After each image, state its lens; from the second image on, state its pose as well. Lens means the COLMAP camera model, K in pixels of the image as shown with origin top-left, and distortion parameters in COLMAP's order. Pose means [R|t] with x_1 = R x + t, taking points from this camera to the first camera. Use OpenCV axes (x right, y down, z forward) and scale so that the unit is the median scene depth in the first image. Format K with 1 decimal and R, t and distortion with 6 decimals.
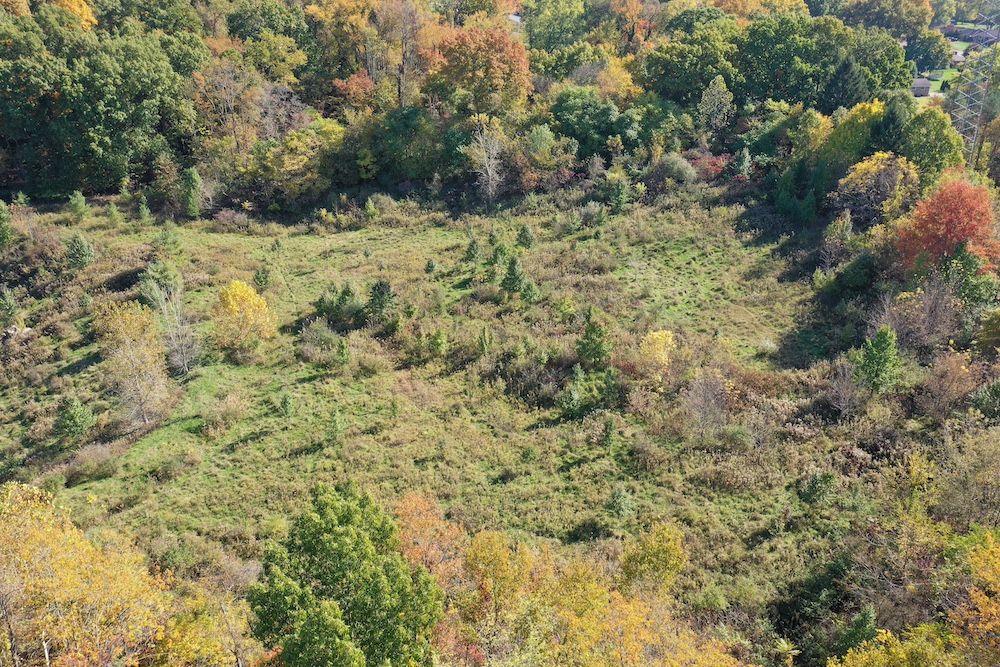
lens RADIAL K [[793.8, 0, 500.0], [0, 793.8, 333.5], [0, 0, 1]] dist [0.006455, 0.008348]
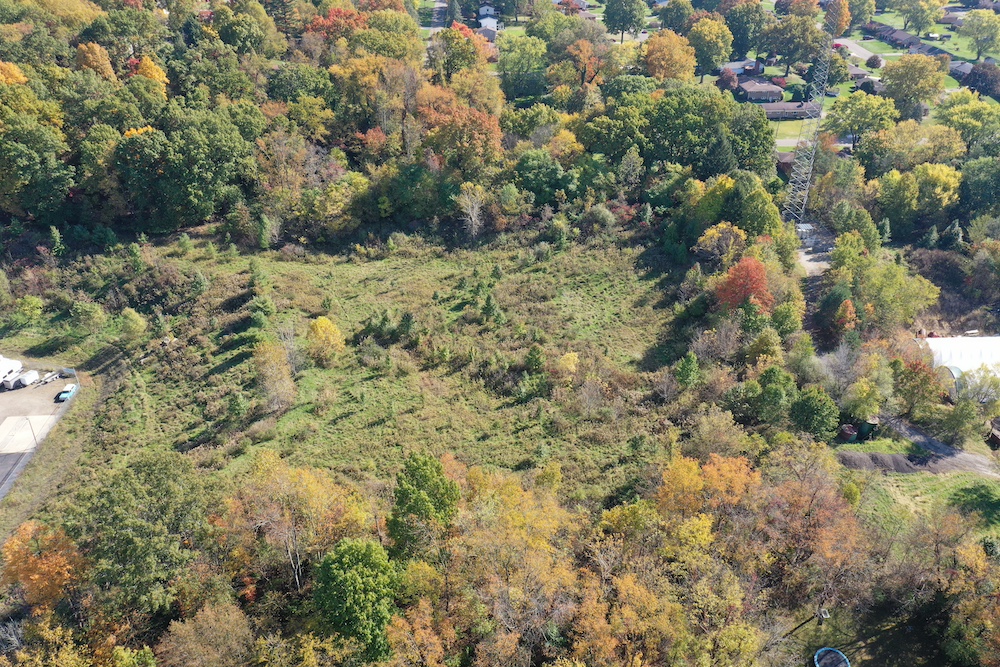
lens RADIAL K [[792.7, 0, 500.0], [0, 792.7, 333.5], [0, 0, 1]] dist [0.012947, 0.006446]
pose [[0.999735, -0.011558, 0.019892, 0.005012], [0.009740, 0.995965, 0.089210, -0.130503], [-0.020843, -0.088992, 0.995814, -0.482670]]
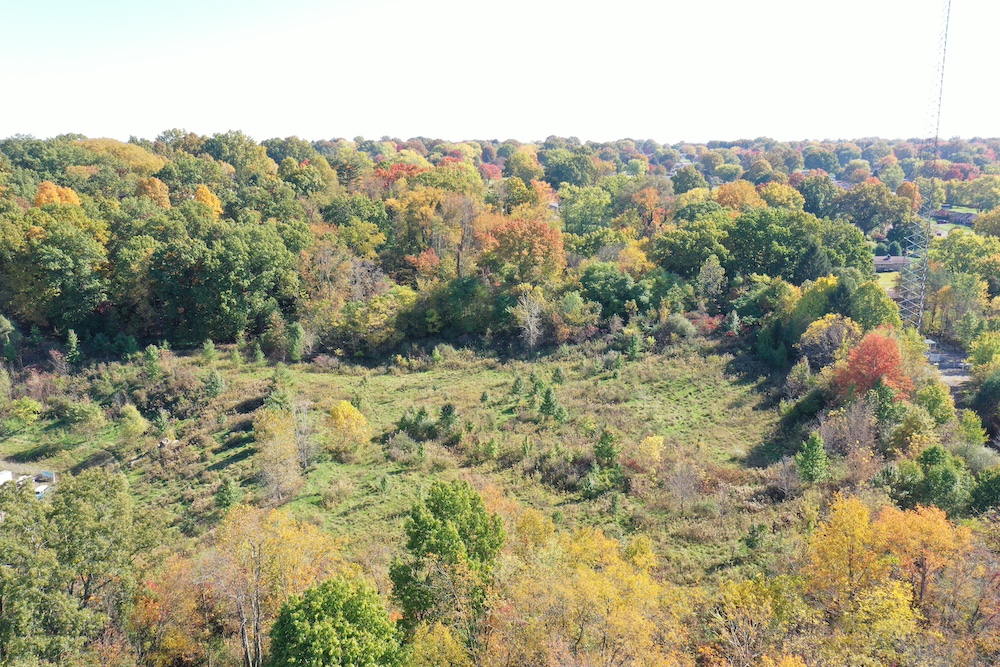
lens RADIAL K [[793.8, 0, 500.0], [0, 793.8, 333.5], [0, 0, 1]] dist [0.006455, 0.008348]
pose [[0.998679, 0.009329, -0.050521, 0.001400], [-0.019405, 0.979027, -0.202803, 0.067499], [0.047570, 0.203515, 0.977915, -0.251882]]
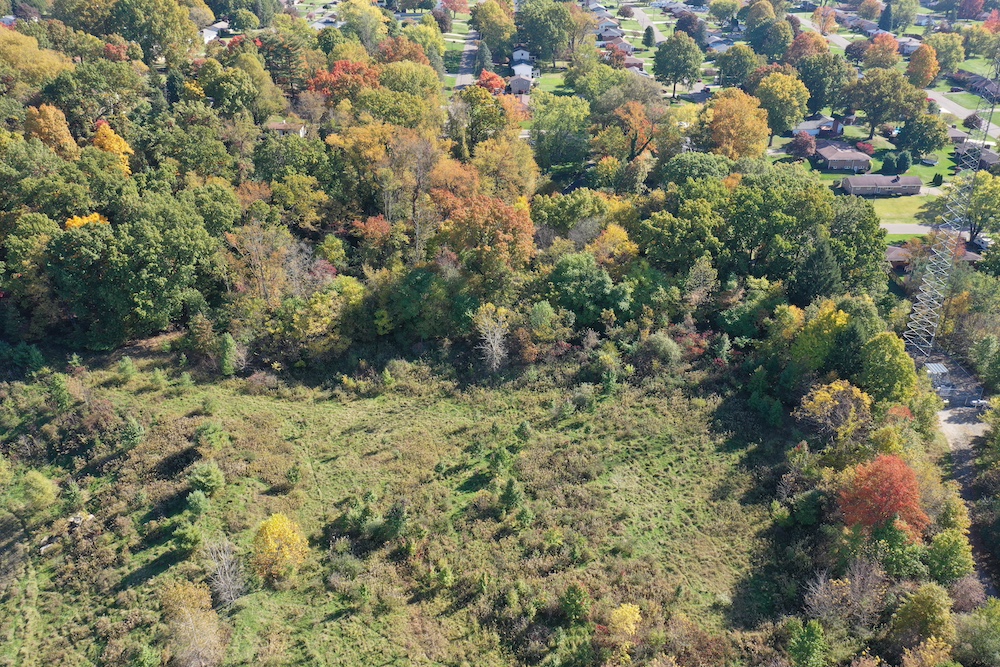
lens RADIAL K [[792.7, 0, 500.0], [0, 792.7, 333.5], [0, 0, 1]] dist [0.012947, 0.006446]
pose [[0.999783, 0.009818, -0.018366, 0.016259], [-0.008710, 0.998193, 0.059456, -0.304584], [0.018916, -0.059283, 0.998062, -0.110618]]
